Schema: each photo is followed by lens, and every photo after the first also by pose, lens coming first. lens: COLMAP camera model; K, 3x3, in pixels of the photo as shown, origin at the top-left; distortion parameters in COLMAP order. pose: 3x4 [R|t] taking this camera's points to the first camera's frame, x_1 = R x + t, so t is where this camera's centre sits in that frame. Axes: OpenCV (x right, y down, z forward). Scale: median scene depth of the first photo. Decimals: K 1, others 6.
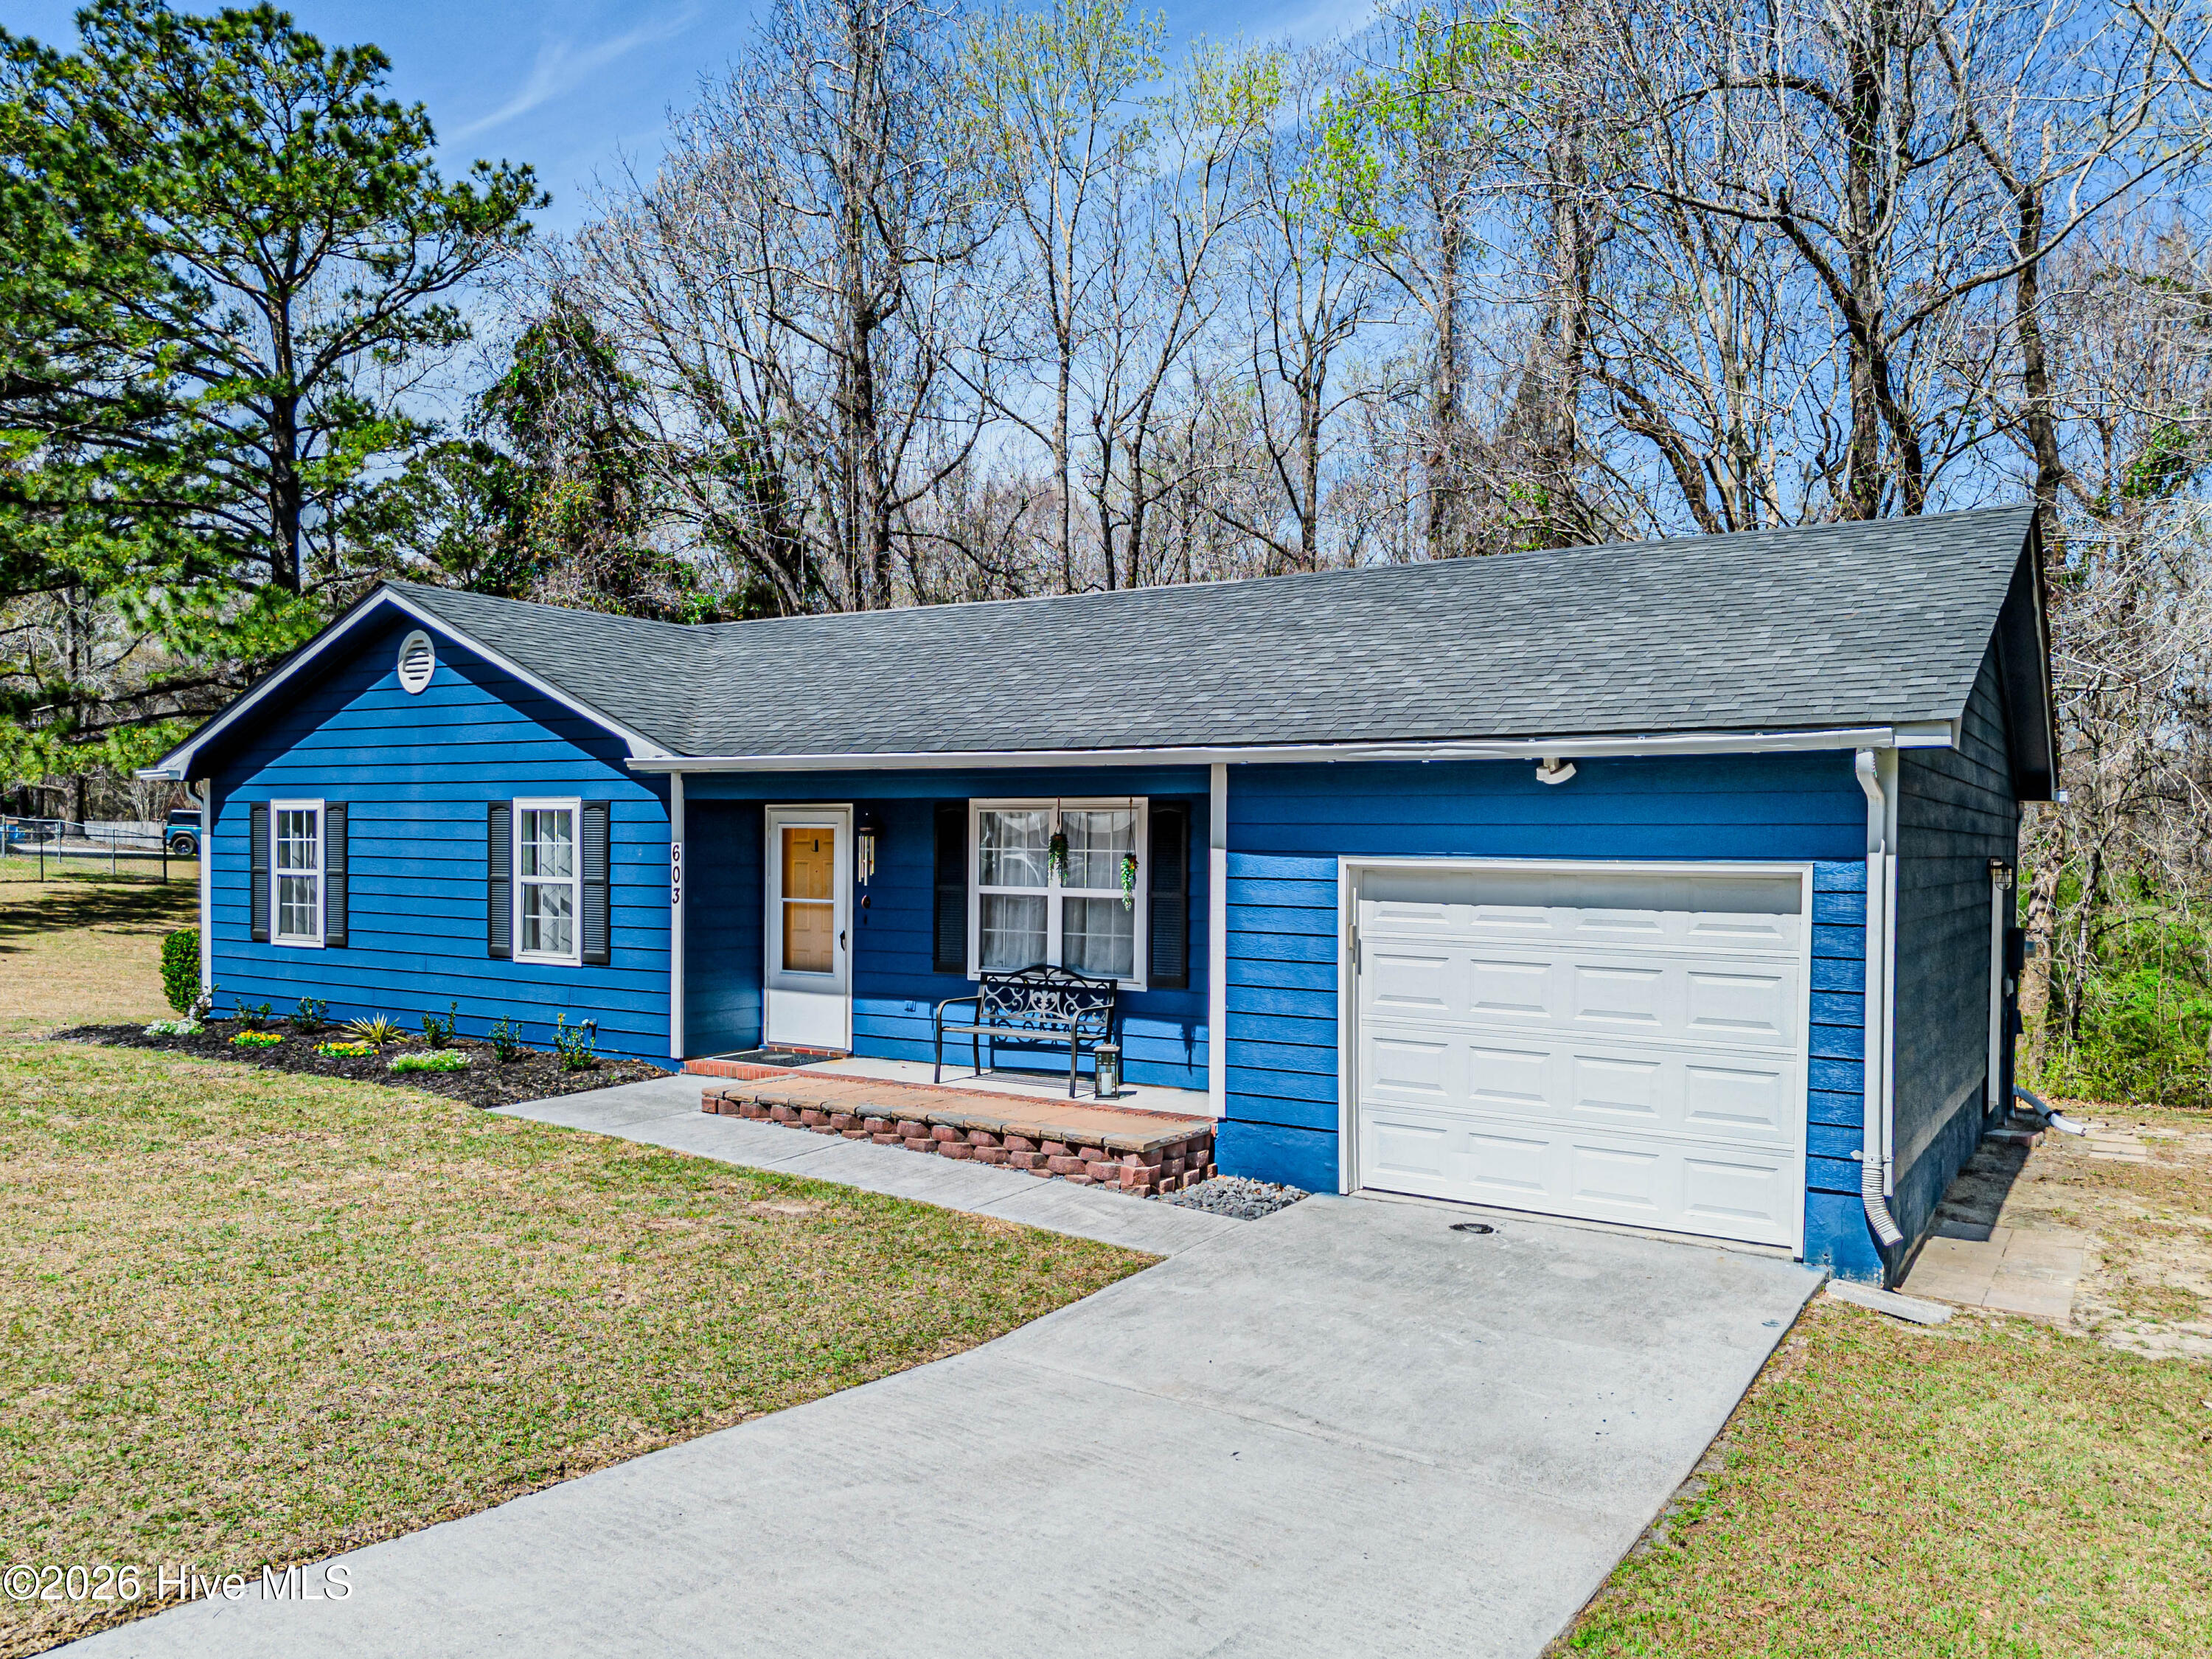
lens RADIAL K [[1583.7, 0, 1163.3], [0, 1583.7, 893.7], [0, 0, 1]] dist [0.058471, -0.057624]
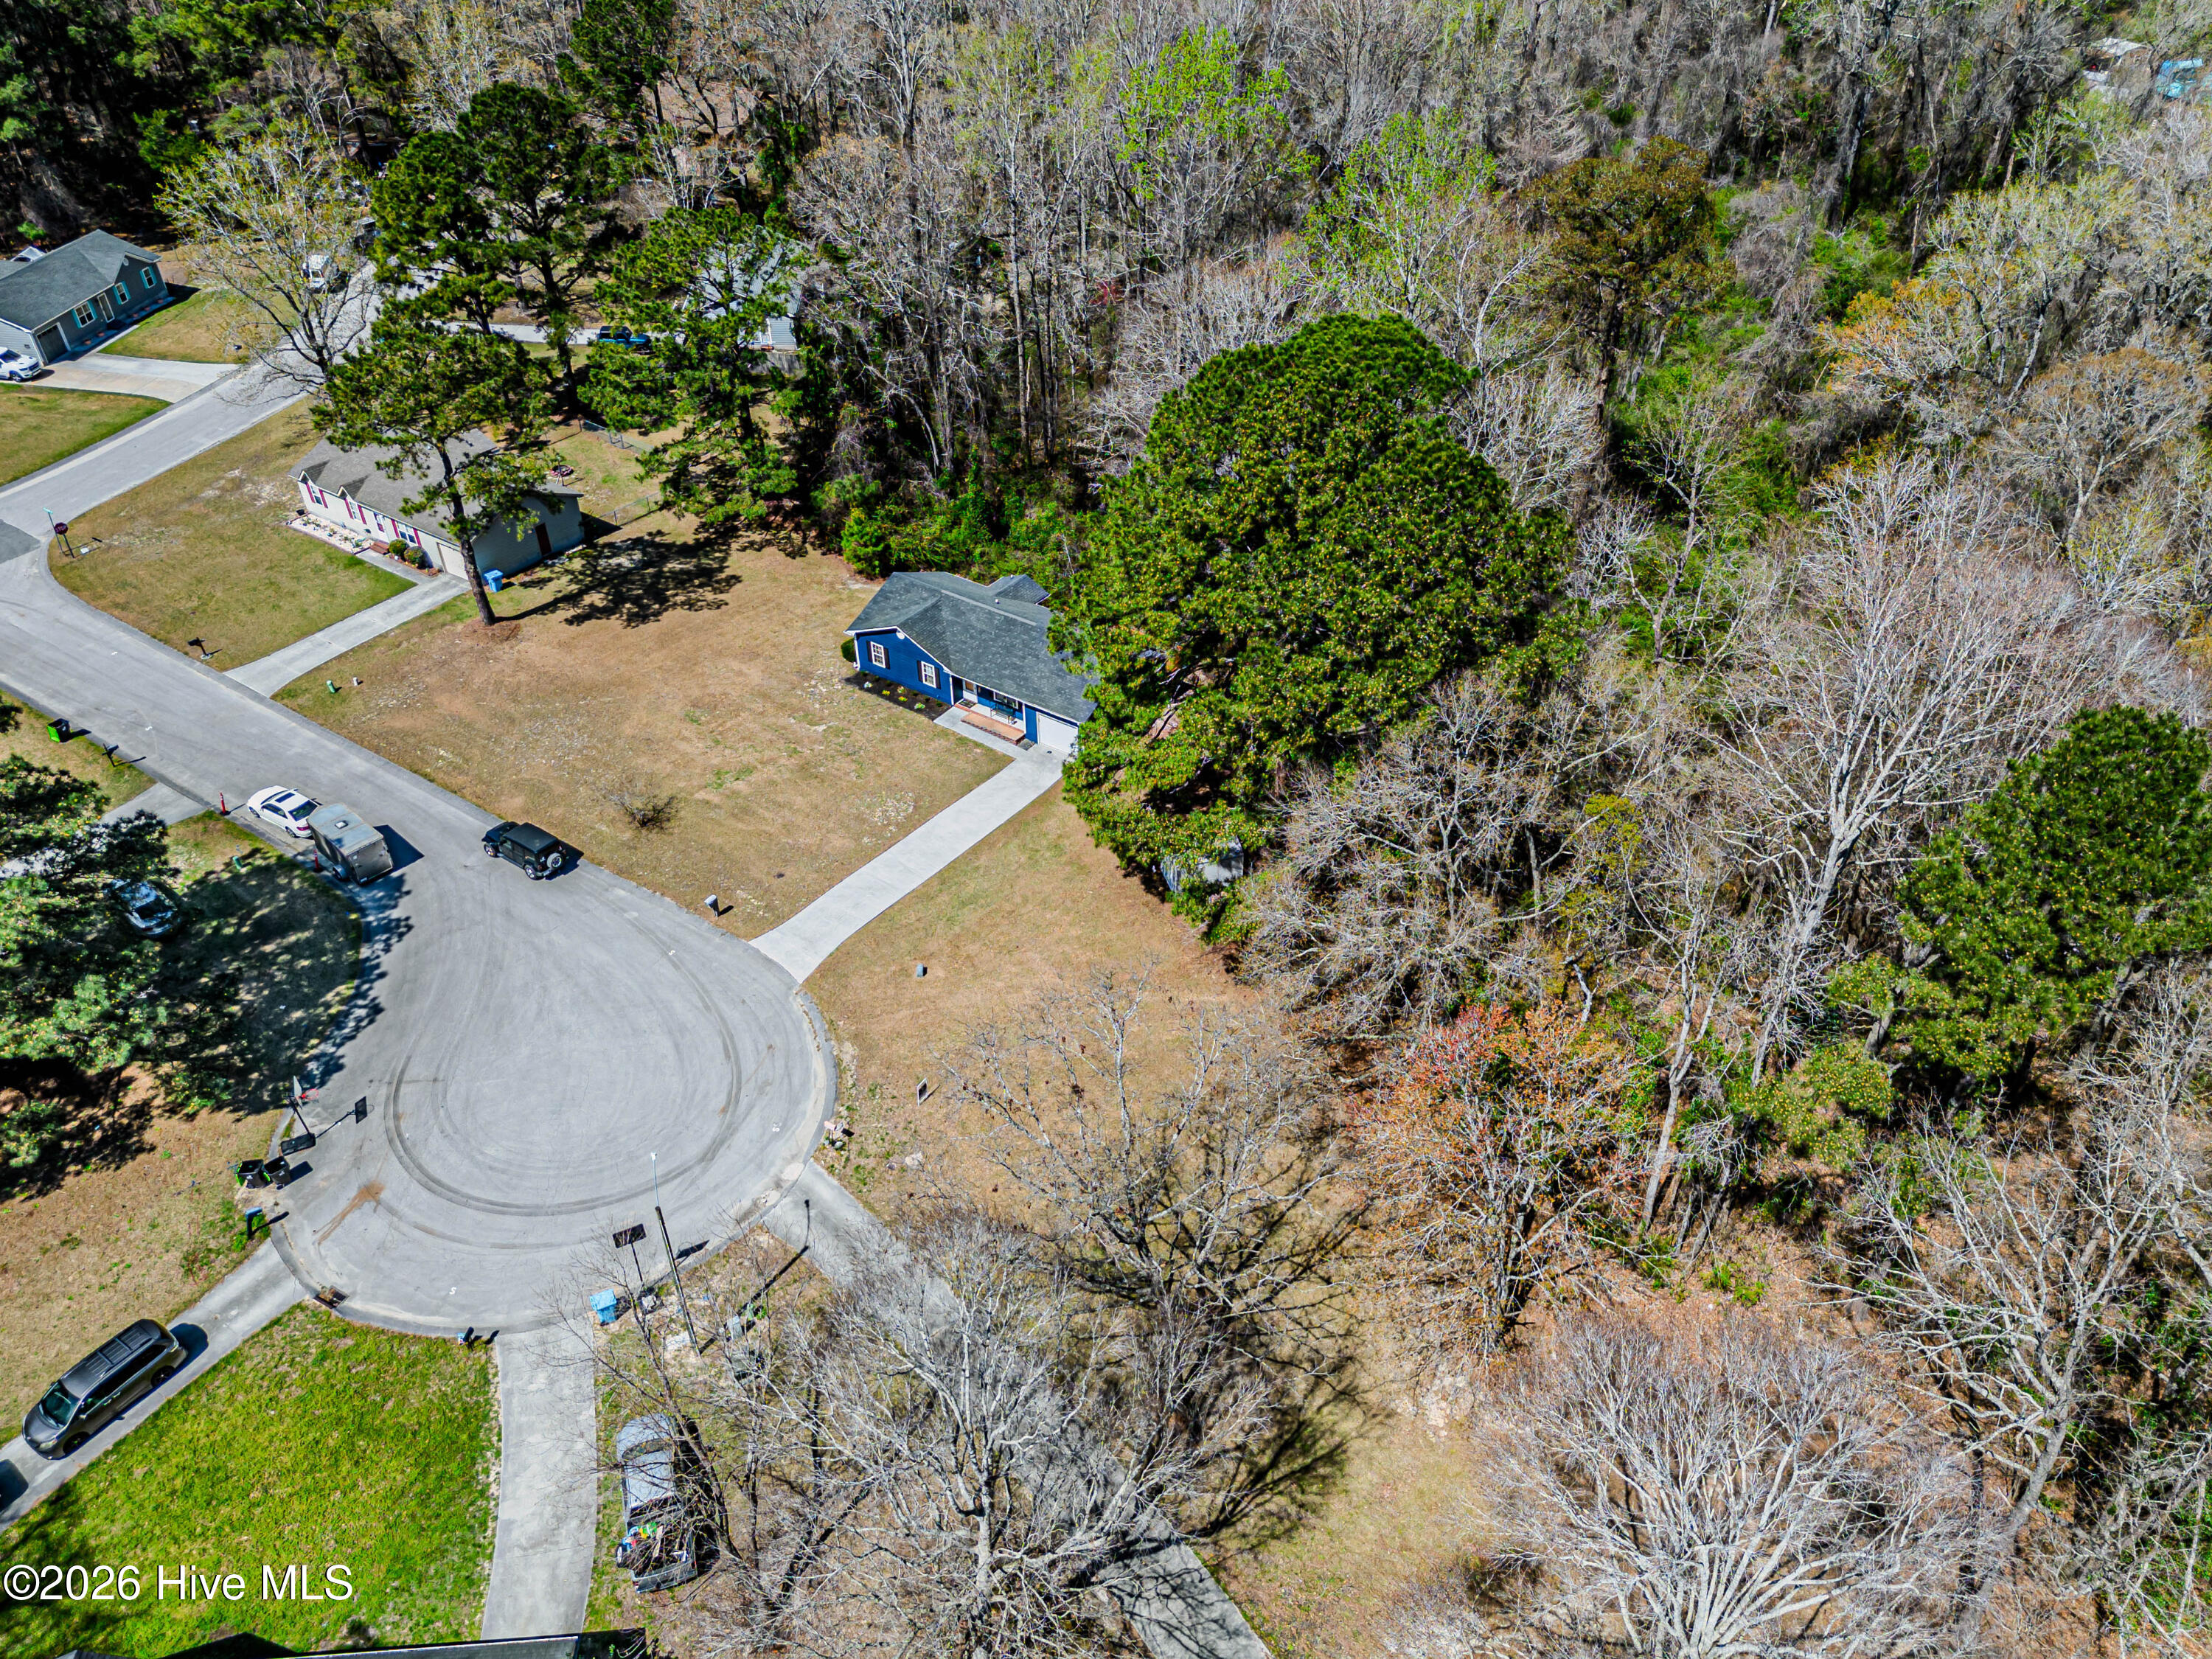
lens RADIAL K [[1583.7, 0, 1163.3], [0, 1583.7, 893.7], [0, 0, 1]] dist [0.058471, -0.057624]
pose [[0.999541, 0.023979, -0.018492, 0.823663], [-0.007768, 0.793304, 0.608777, -3.713464], [0.029268, -0.608354, 0.793126, -5.336012]]
